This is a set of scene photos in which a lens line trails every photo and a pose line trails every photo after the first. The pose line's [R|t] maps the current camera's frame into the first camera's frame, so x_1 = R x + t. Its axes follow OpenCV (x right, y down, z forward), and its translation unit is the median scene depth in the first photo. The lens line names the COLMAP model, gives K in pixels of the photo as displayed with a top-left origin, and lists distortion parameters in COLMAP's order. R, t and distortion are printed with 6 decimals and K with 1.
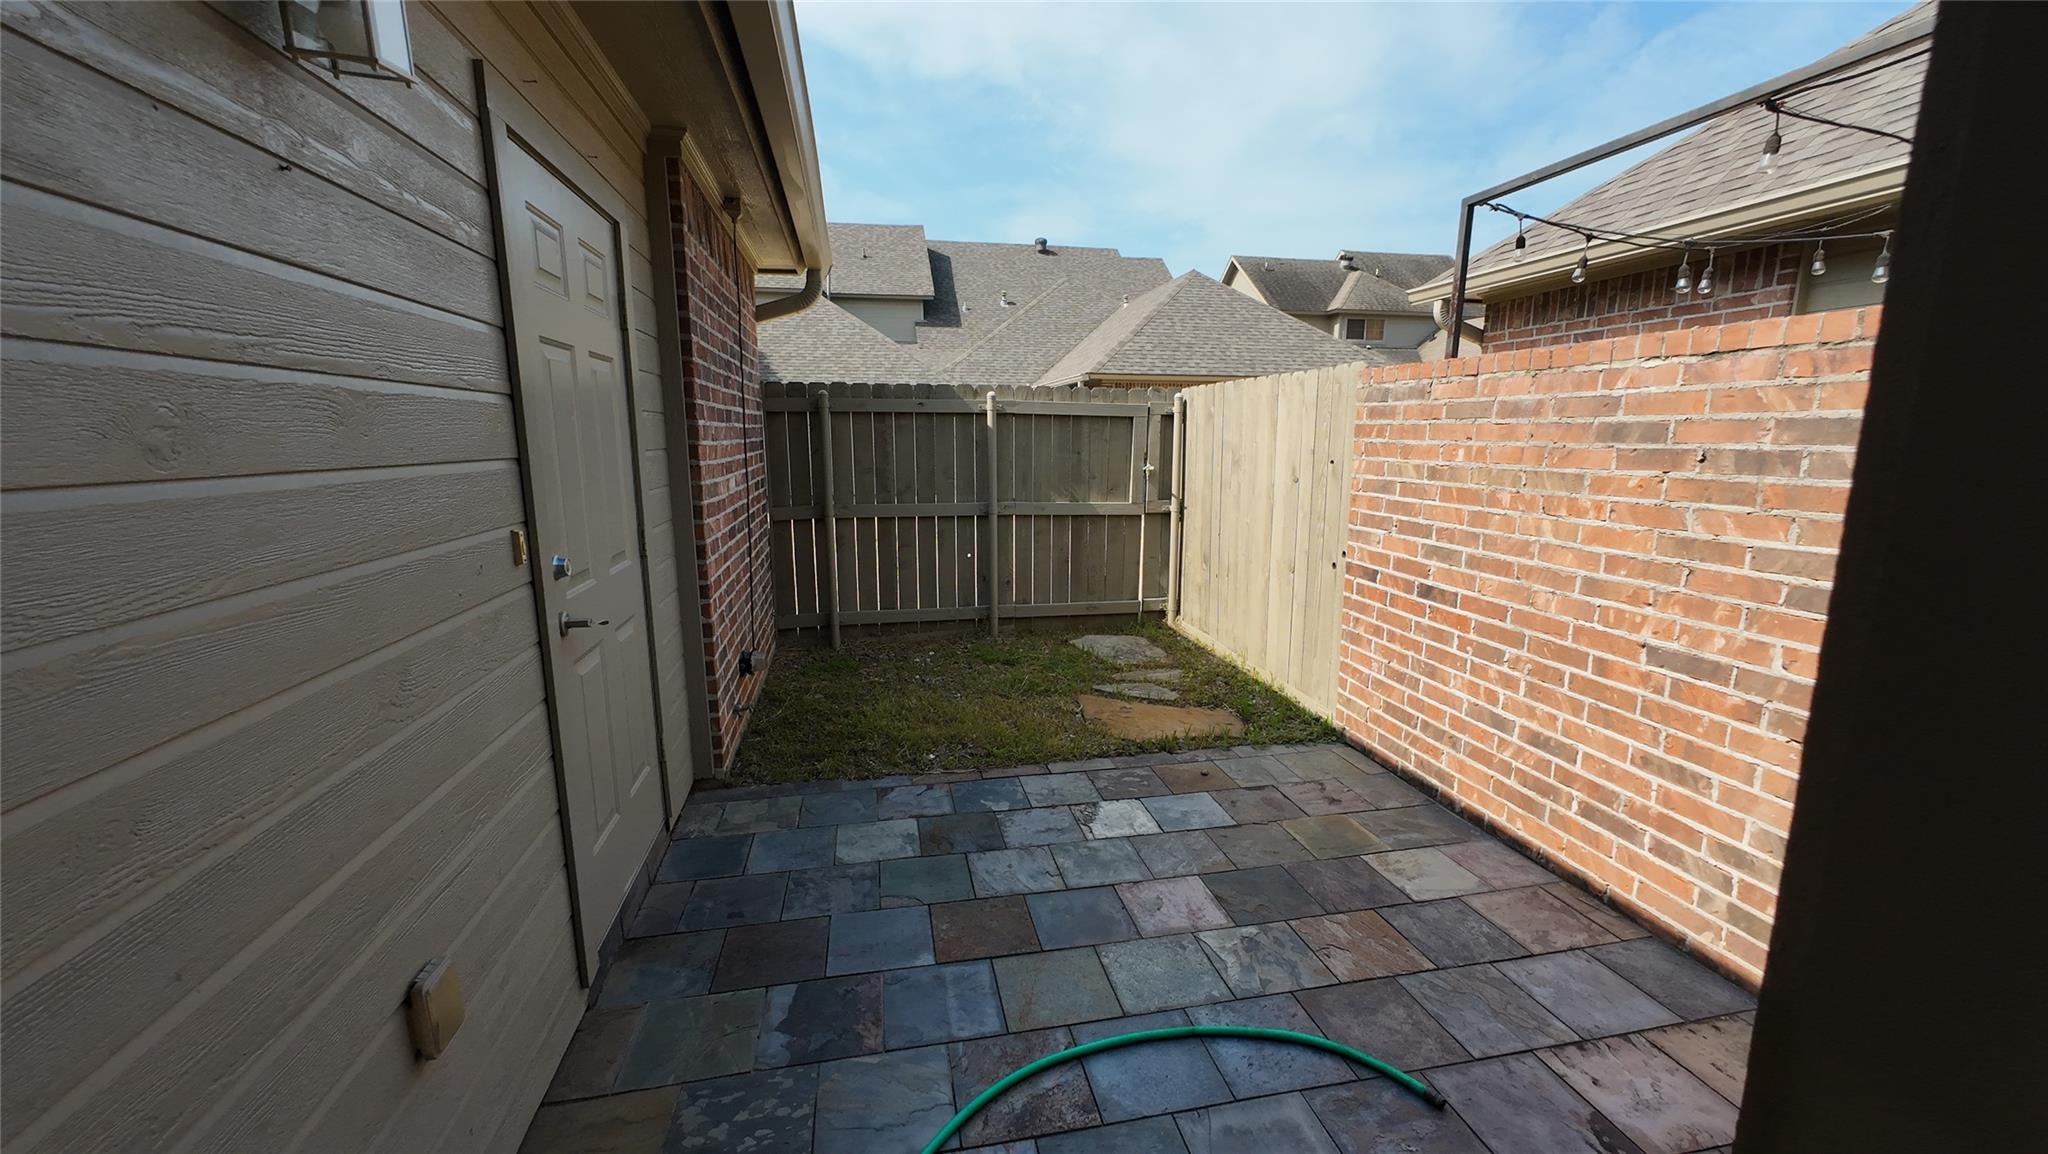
lens RADIAL K [[792.8, 0, 1021.3], [0, 792.8, 575.2], [0, 0, 1]] dist [0.003079, 0.001274]
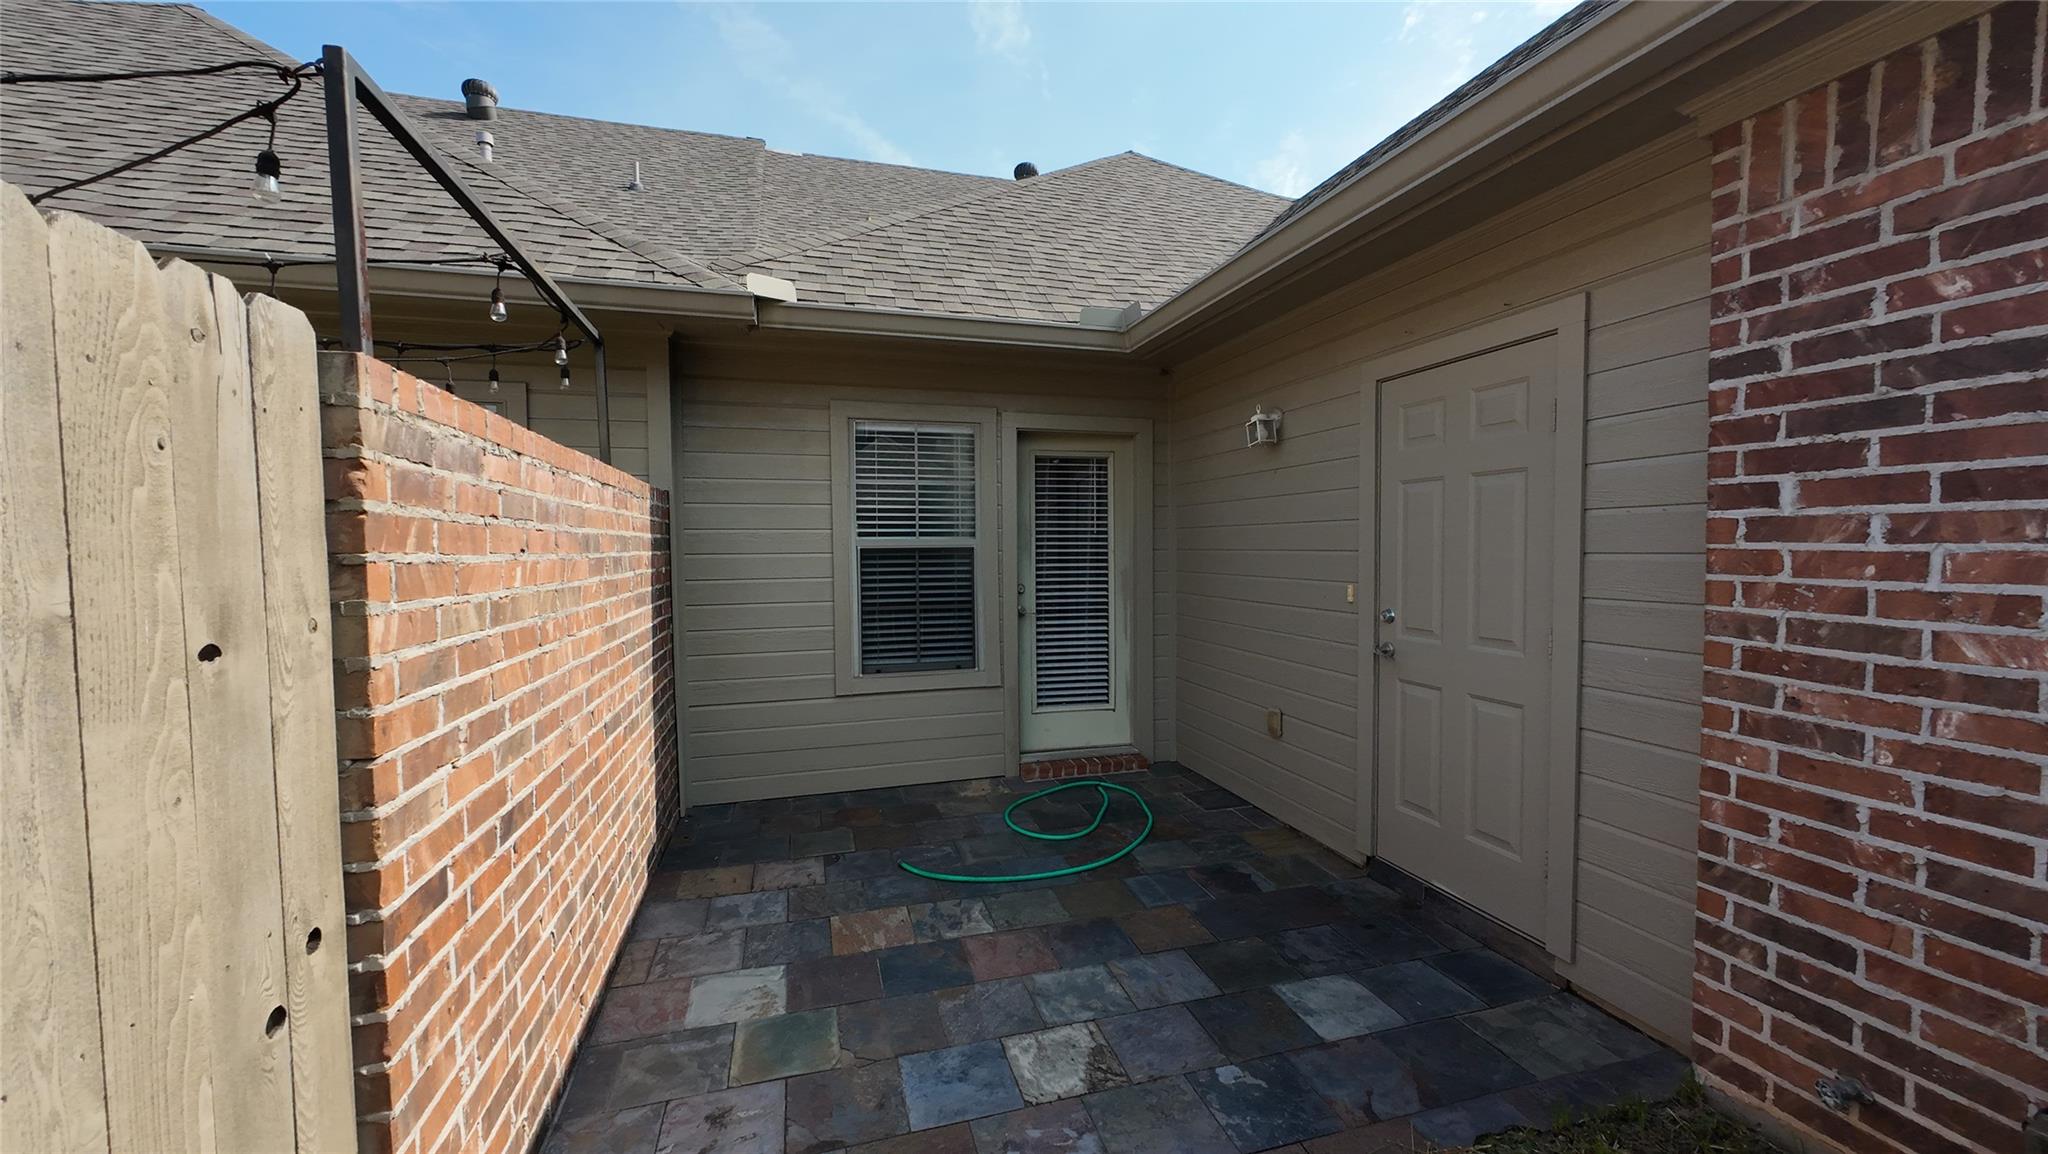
lens RADIAL K [[792.8, 0, 1022.6], [0, 792.8, 583.5], [0, 0, 1]] dist [0.003079, 0.001274]
pose [[-0.996583, 0.015558, -0.081121, 0.213249], [-0.003007, 0.974615, 0.223867, -0.290963], [0.082545, 0.223346, -0.971238, 1.661124]]
